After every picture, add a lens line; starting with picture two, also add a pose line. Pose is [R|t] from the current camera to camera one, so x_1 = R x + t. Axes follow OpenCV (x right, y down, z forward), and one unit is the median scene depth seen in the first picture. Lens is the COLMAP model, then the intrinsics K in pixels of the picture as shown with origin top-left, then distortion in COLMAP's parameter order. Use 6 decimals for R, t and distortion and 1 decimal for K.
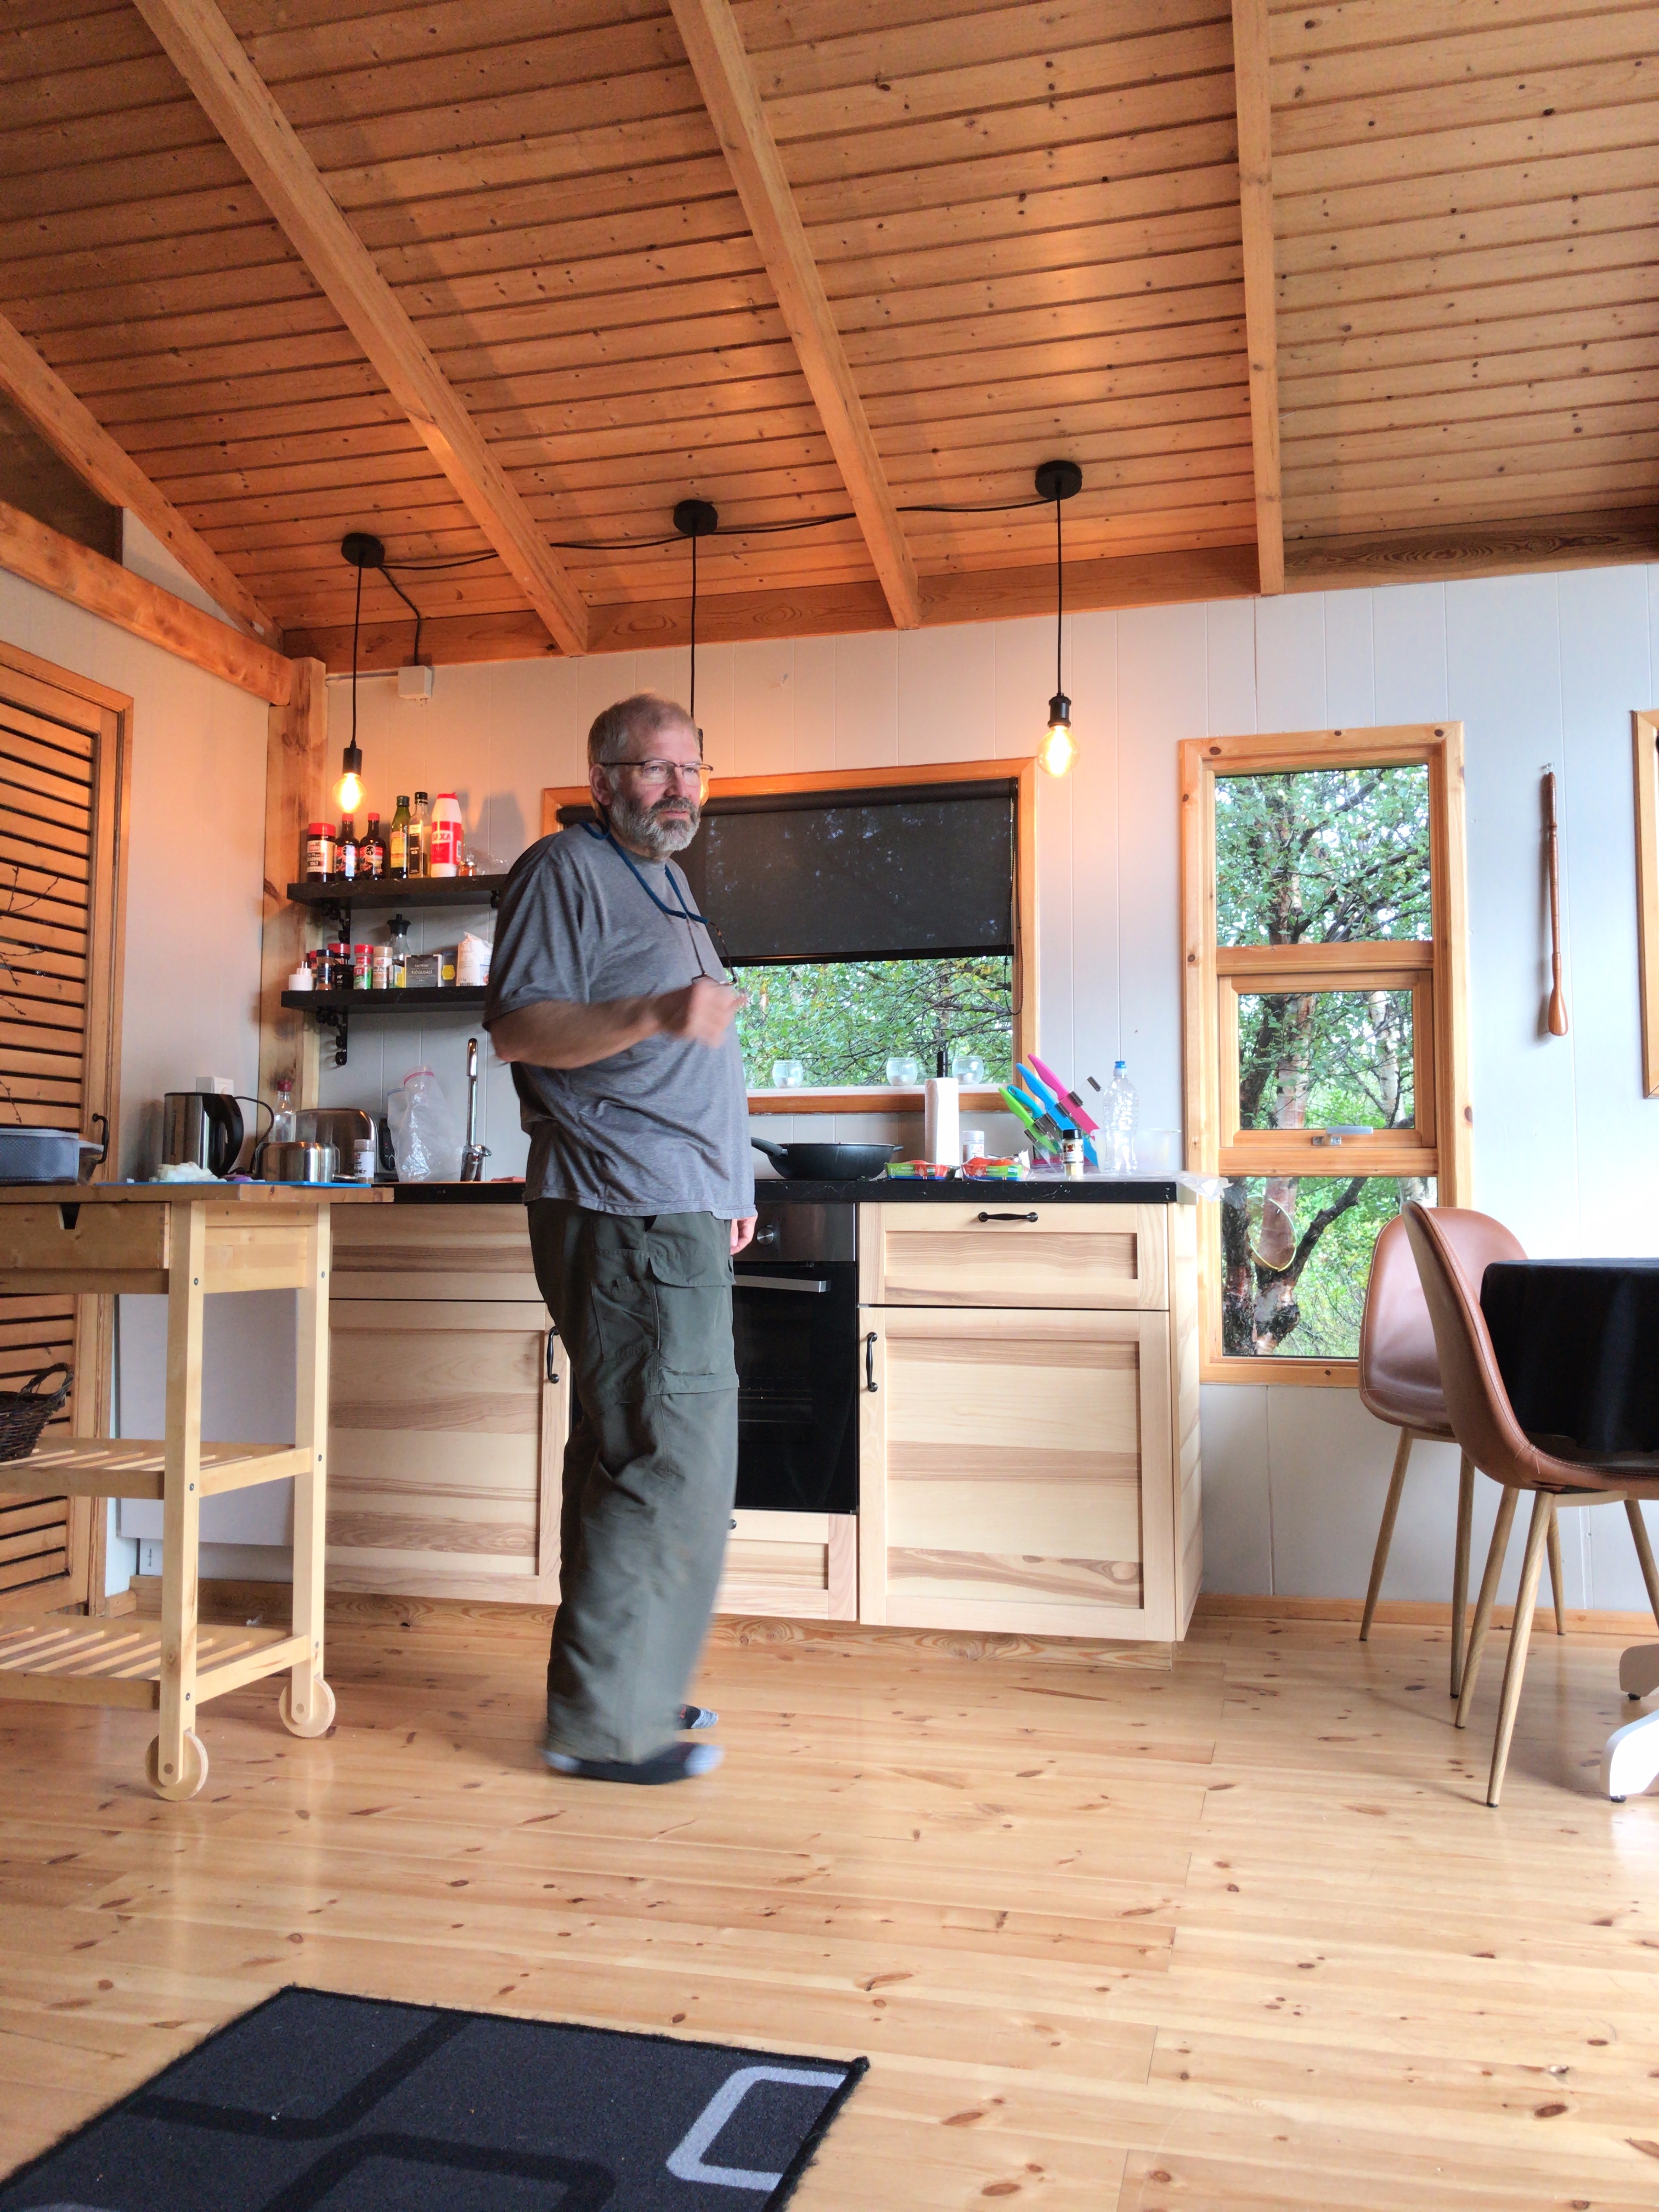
lens RADIAL K [[1839.9, 0, 829.5], [0, 1839.9, 1106.0], [0, 0, 1]] dist [0.080692, -0.148170]
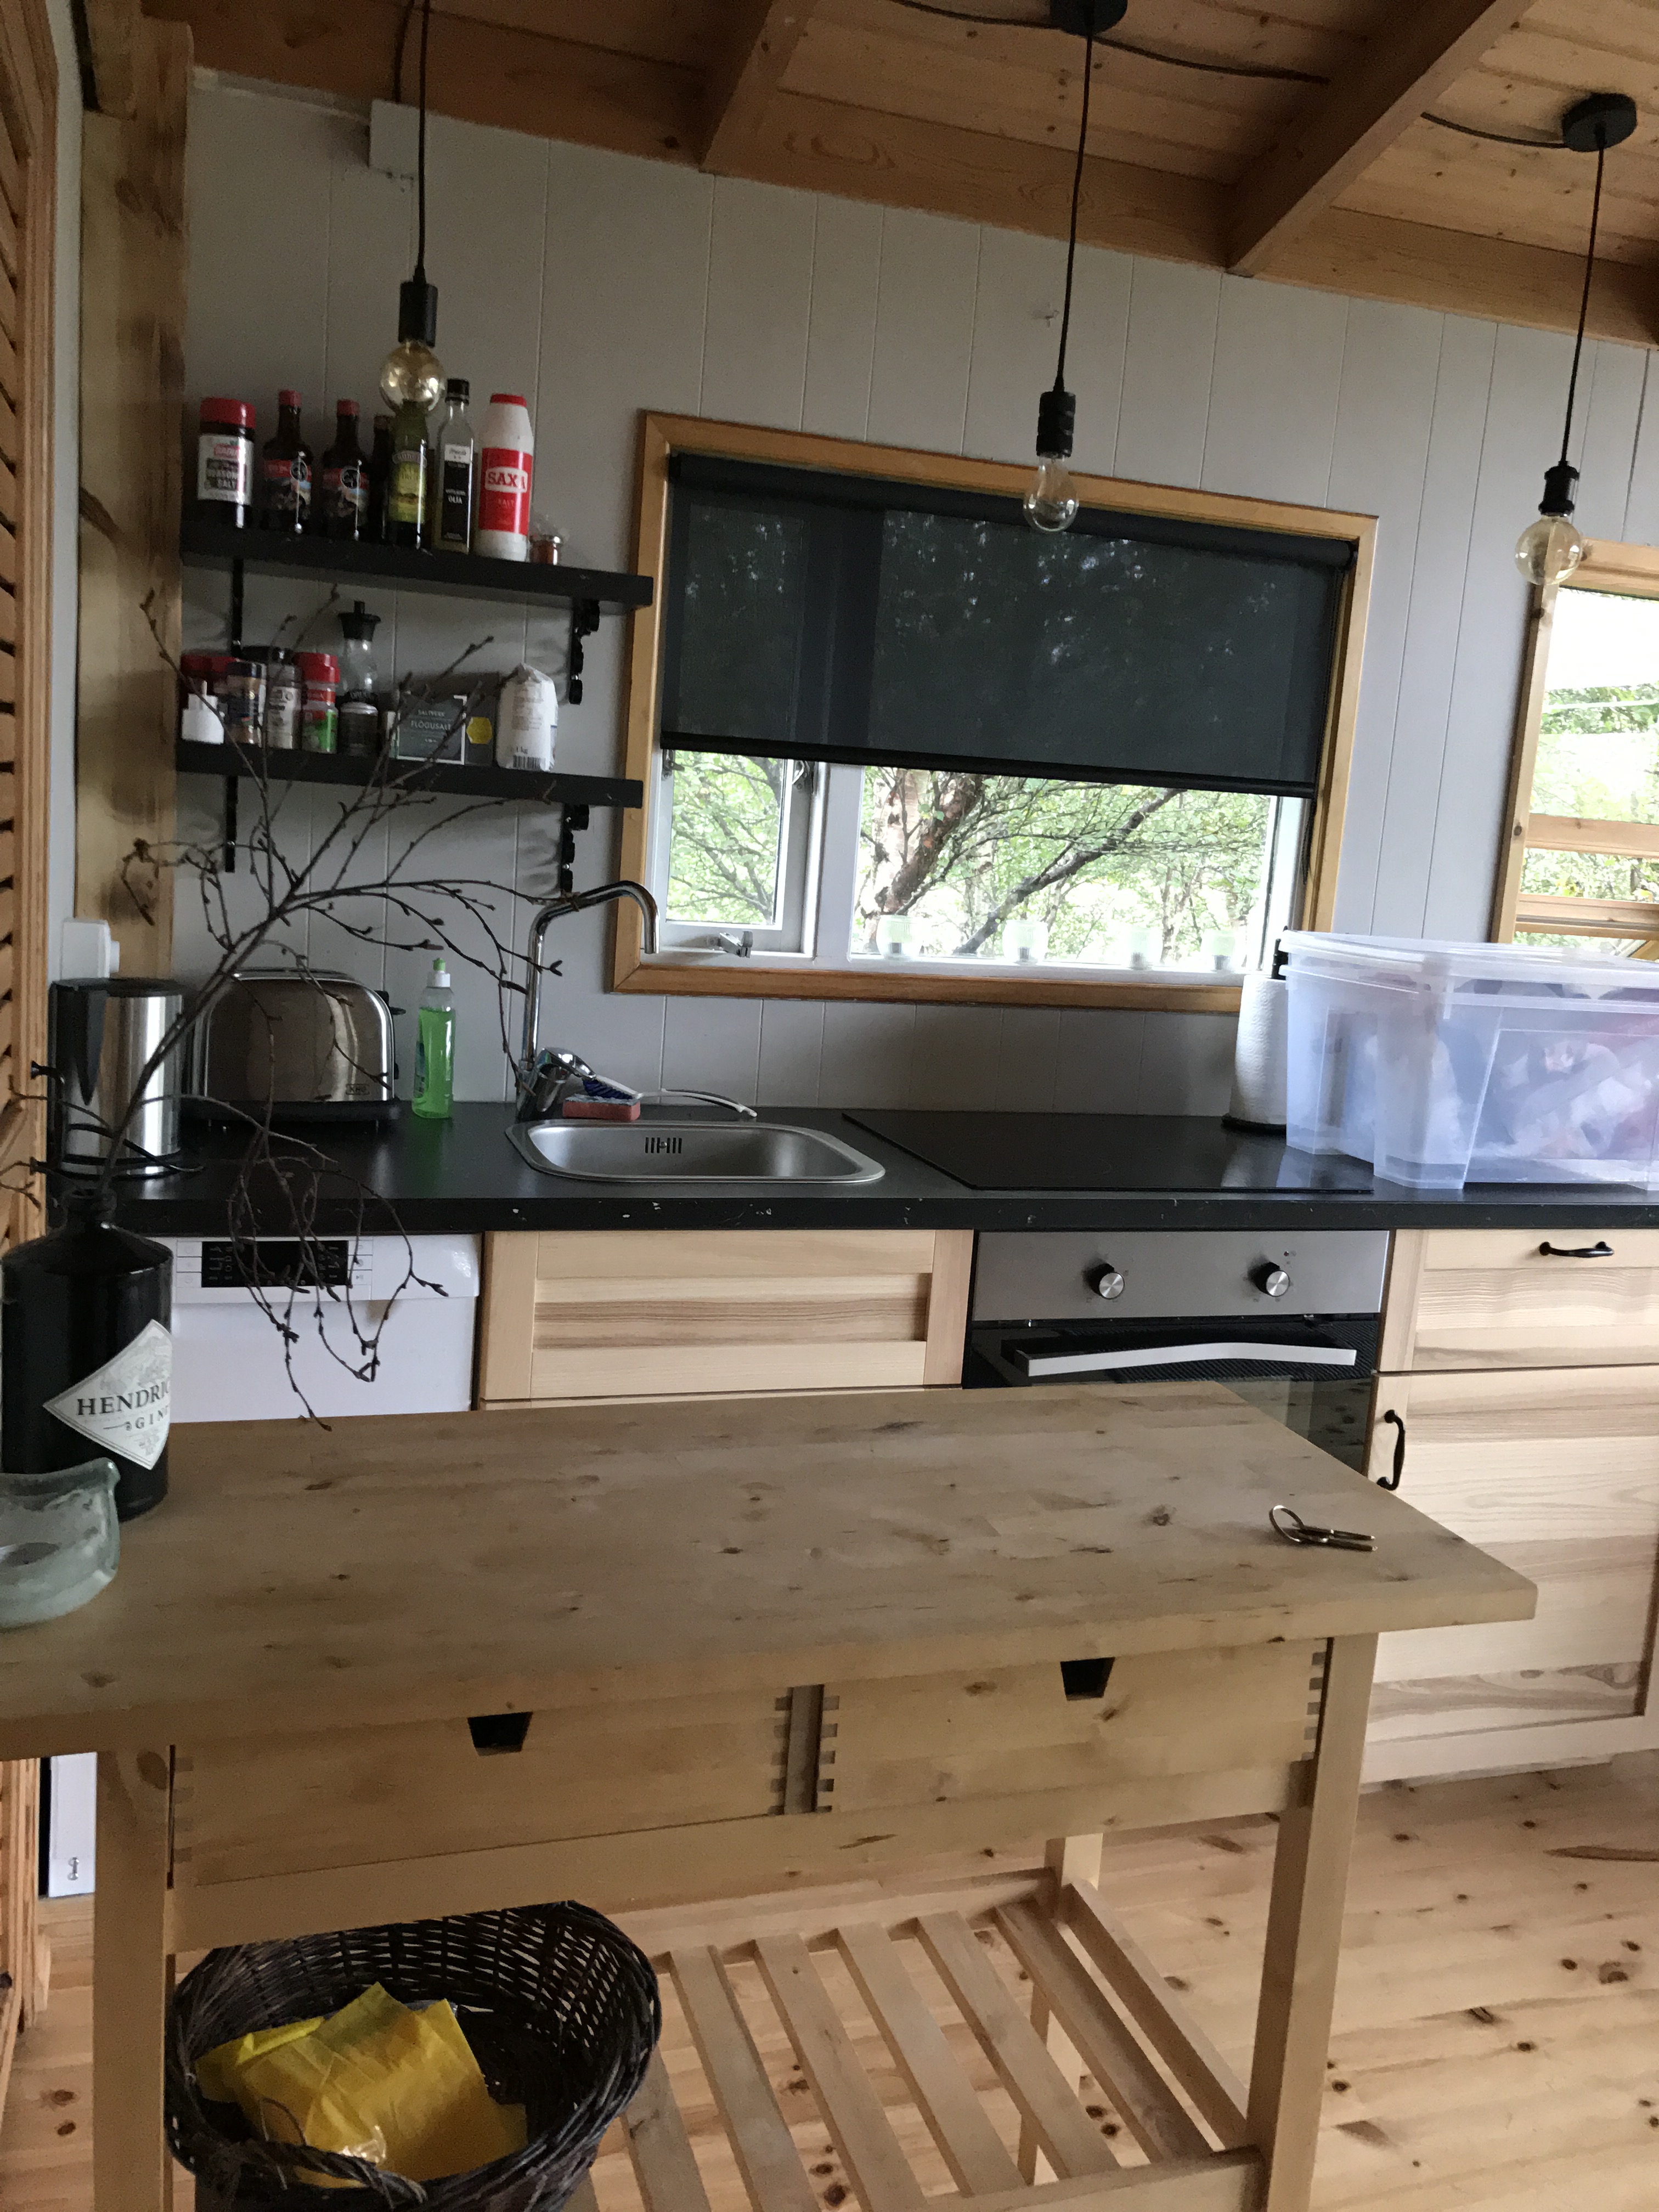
lens RADIAL K [[1853.4, 0, 829.5], [0, 1853.4, 1106.0], [0, 0, 1]] dist [0.004084, 0.006107]
pose [[0.822061, -0.031895, 0.568505, -0.552408], [-0.111081, 0.970263, 0.215059, -0.117853], [-0.558459, -0.239942, 0.794073, 0.586700]]
